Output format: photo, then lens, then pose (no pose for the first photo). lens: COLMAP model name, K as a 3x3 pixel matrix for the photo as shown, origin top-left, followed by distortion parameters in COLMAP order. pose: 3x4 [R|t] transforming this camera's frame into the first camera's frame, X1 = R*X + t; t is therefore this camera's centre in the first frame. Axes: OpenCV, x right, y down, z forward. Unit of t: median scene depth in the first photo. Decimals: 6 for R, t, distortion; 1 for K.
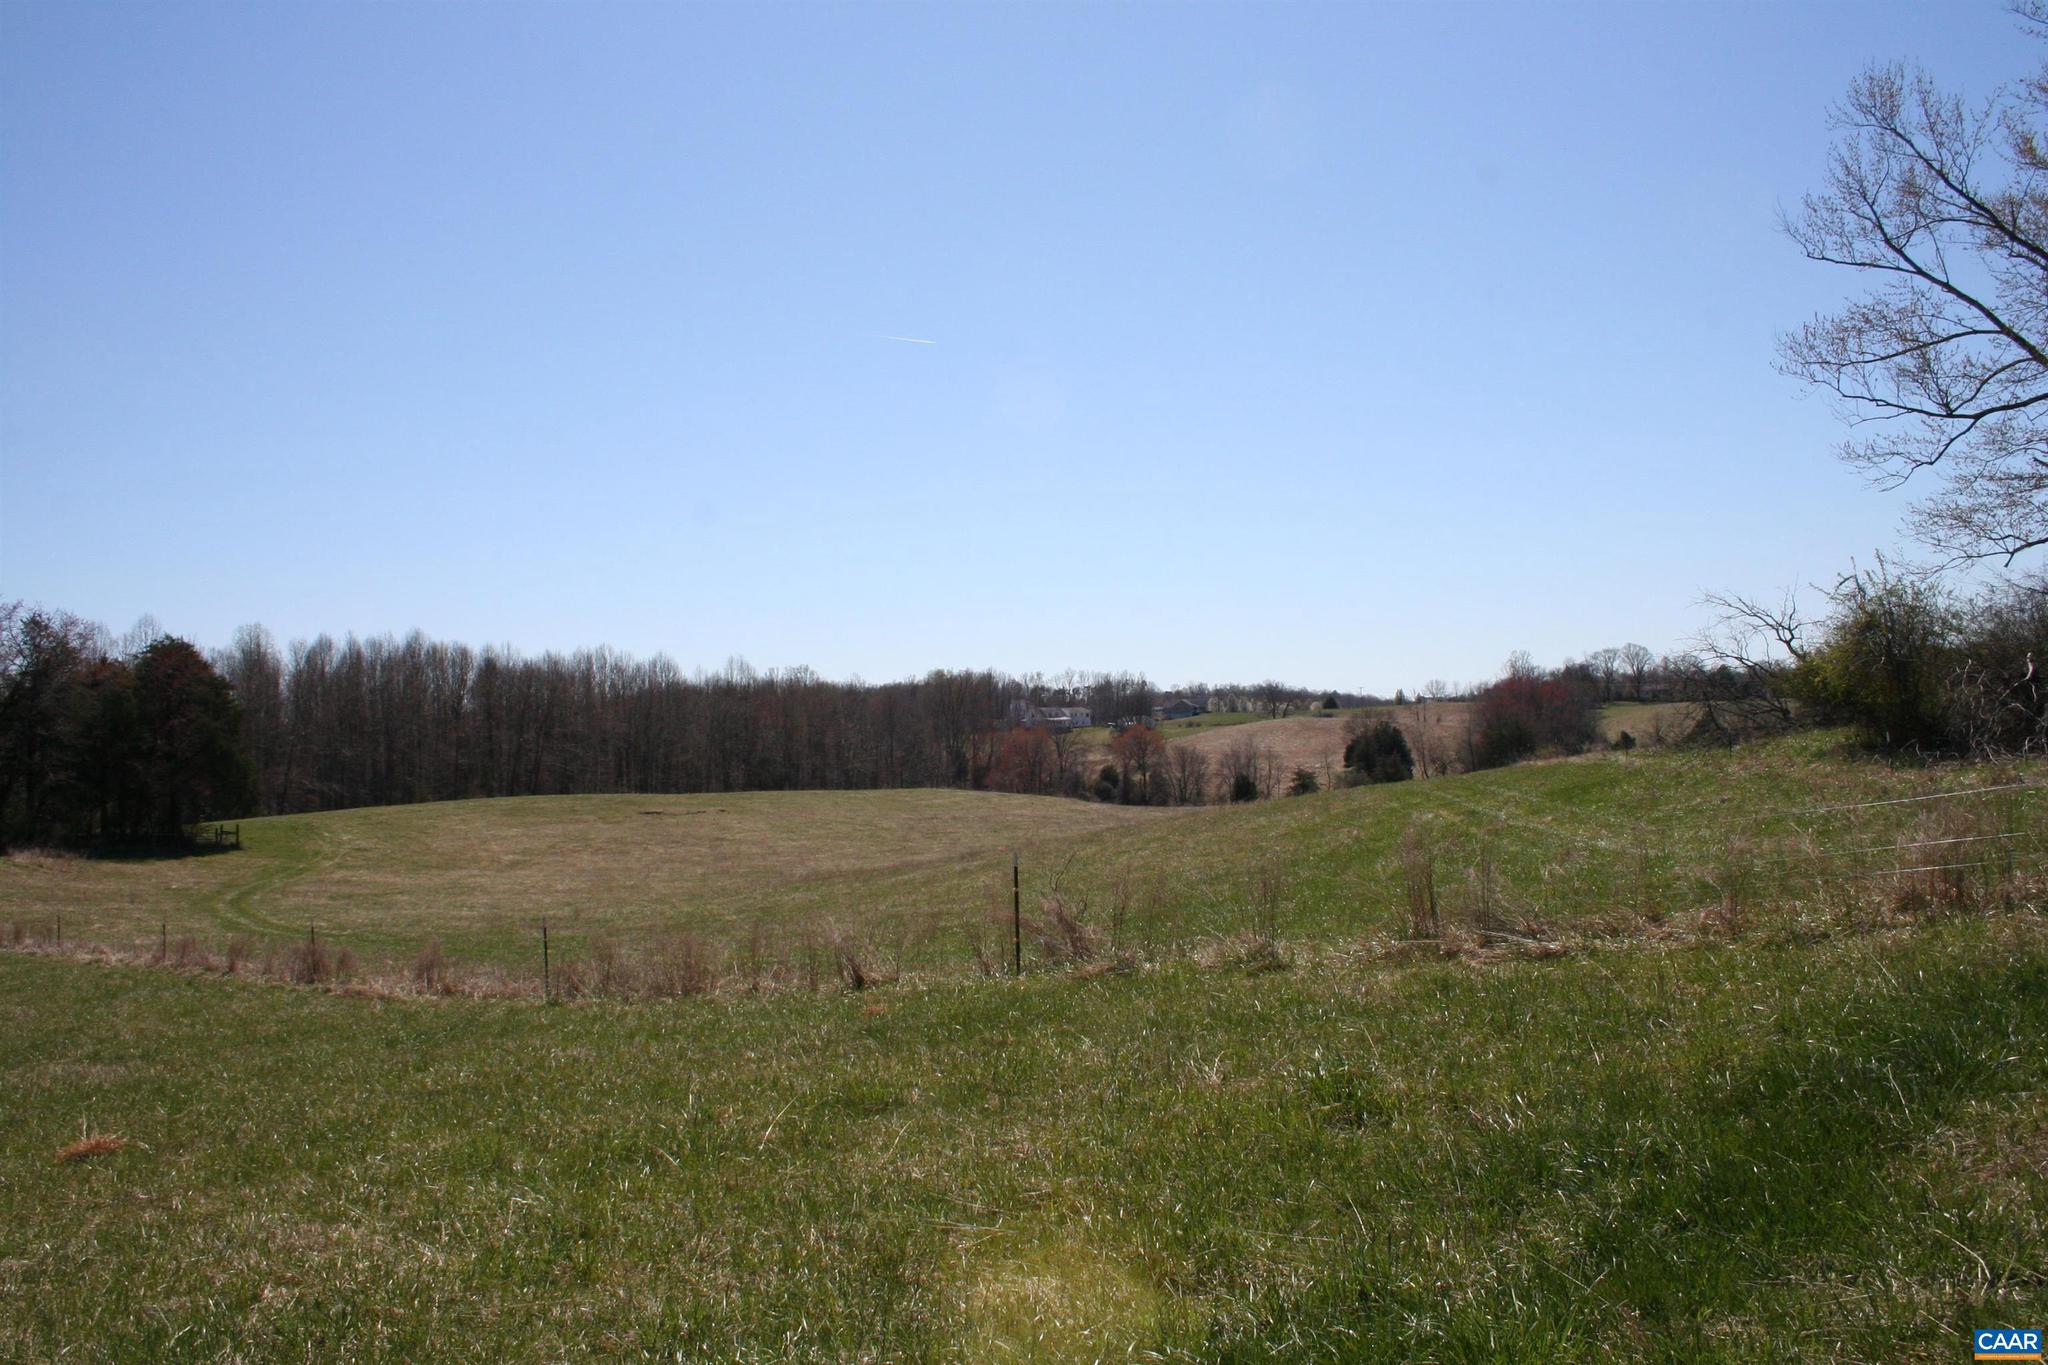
lens RADIAL K [[1816.0, 0, 1027.6], [0, 1816.0, 664.6], [0, 0, 1]] dist [-0.069130, 0.043249]
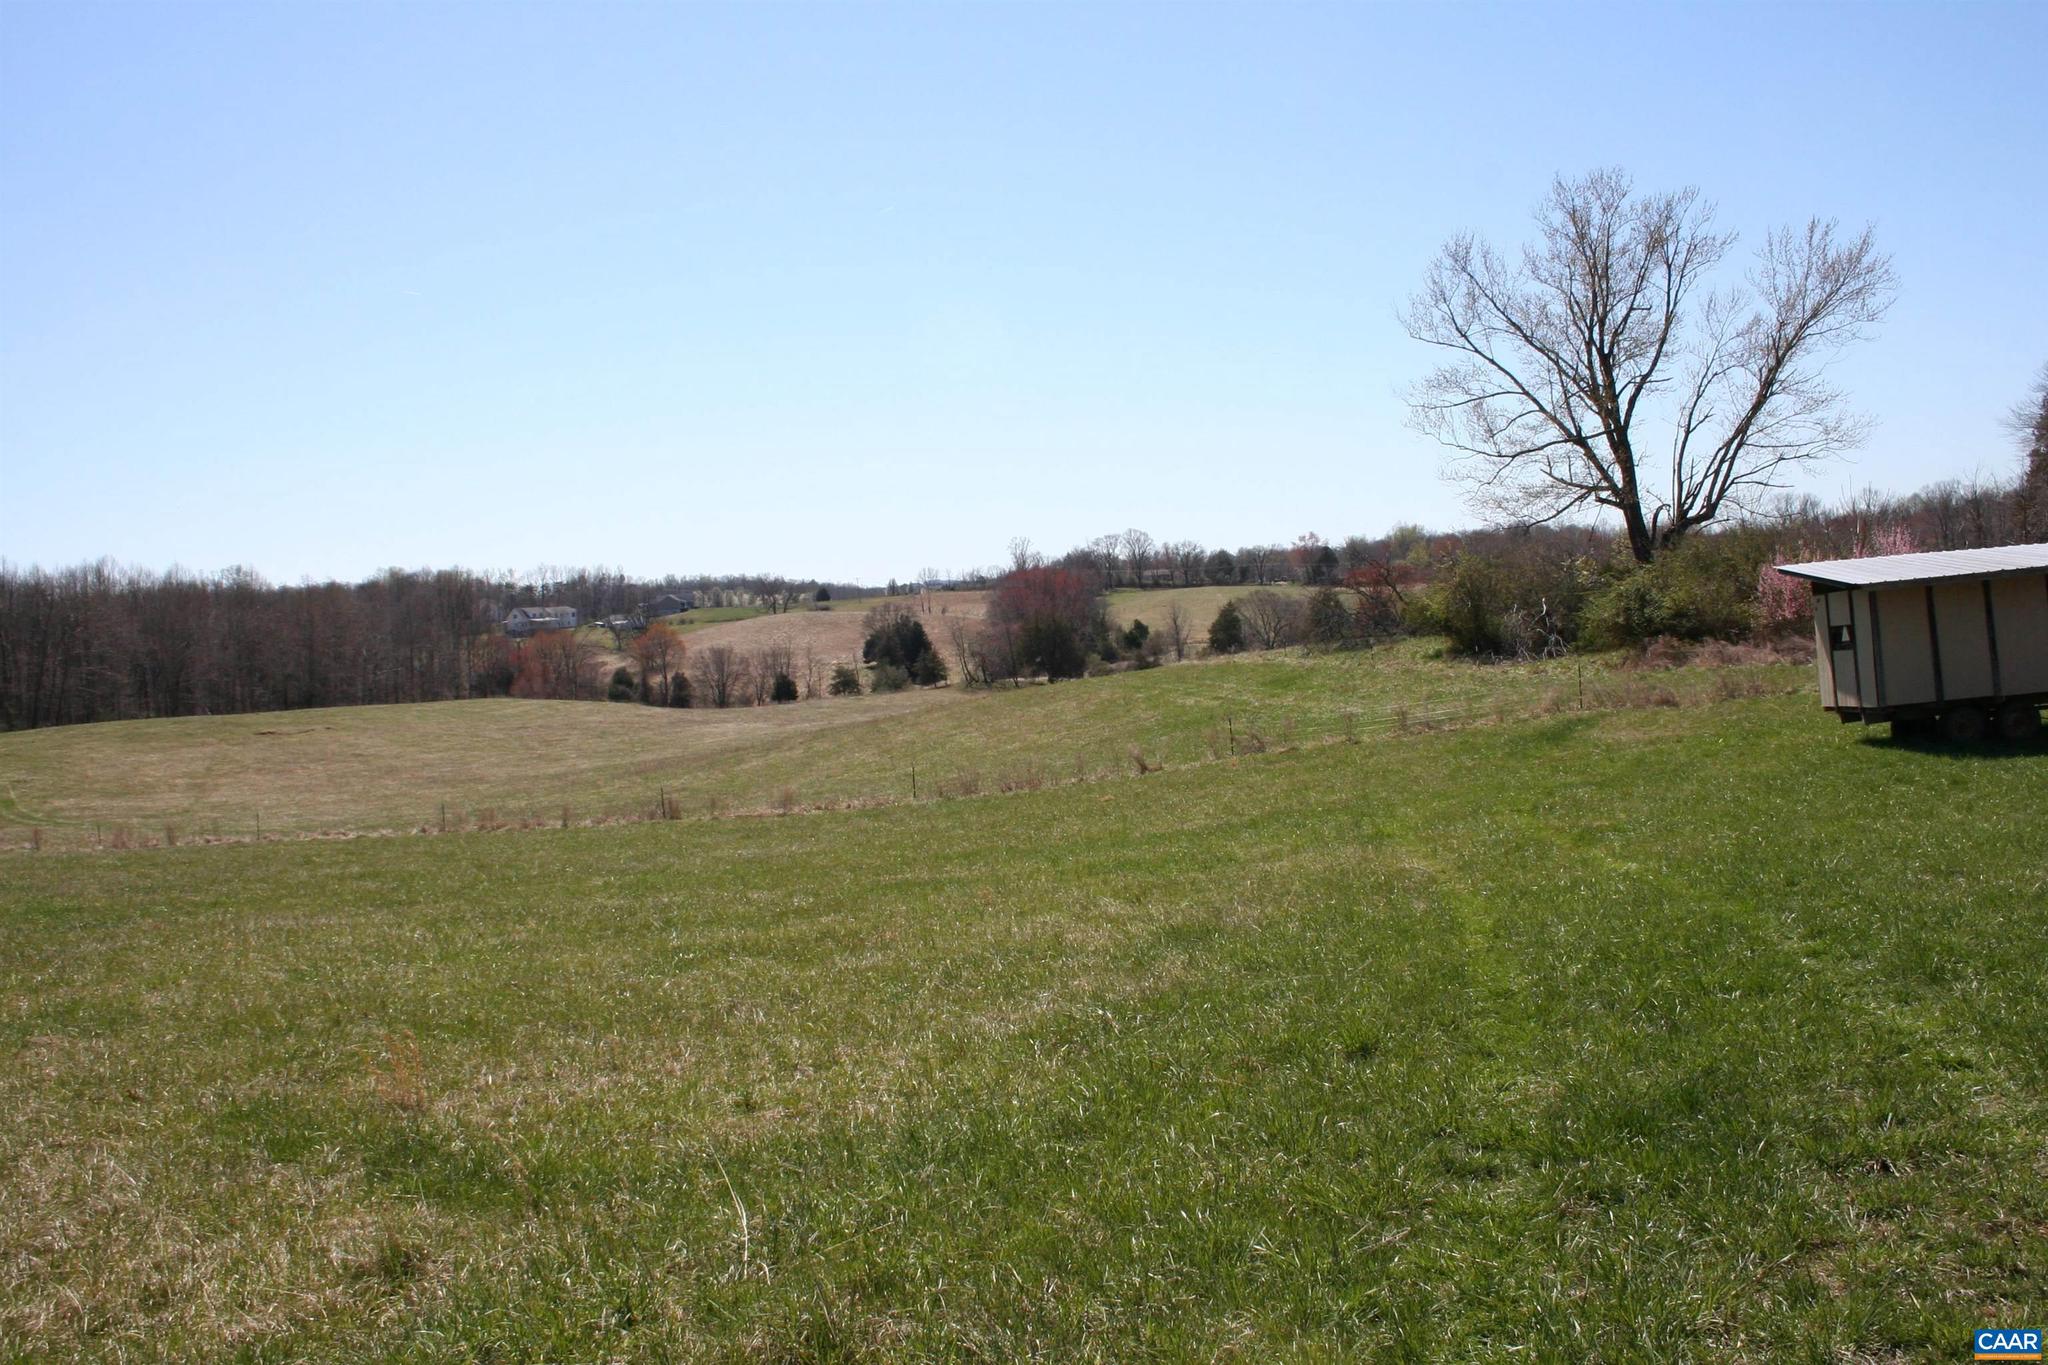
lens RADIAL K [[2089.4, 0, 1016.4], [0, 2089.4, 685.2], [0, 0, 1]] dist [-0.002754, 0.000000]
pose [[0.958471, -0.034798, 0.283058, -0.066849], [0.015552, 0.997429, 0.069956, -0.009063], [-0.284764, -0.062649, 0.956548, -0.105977]]
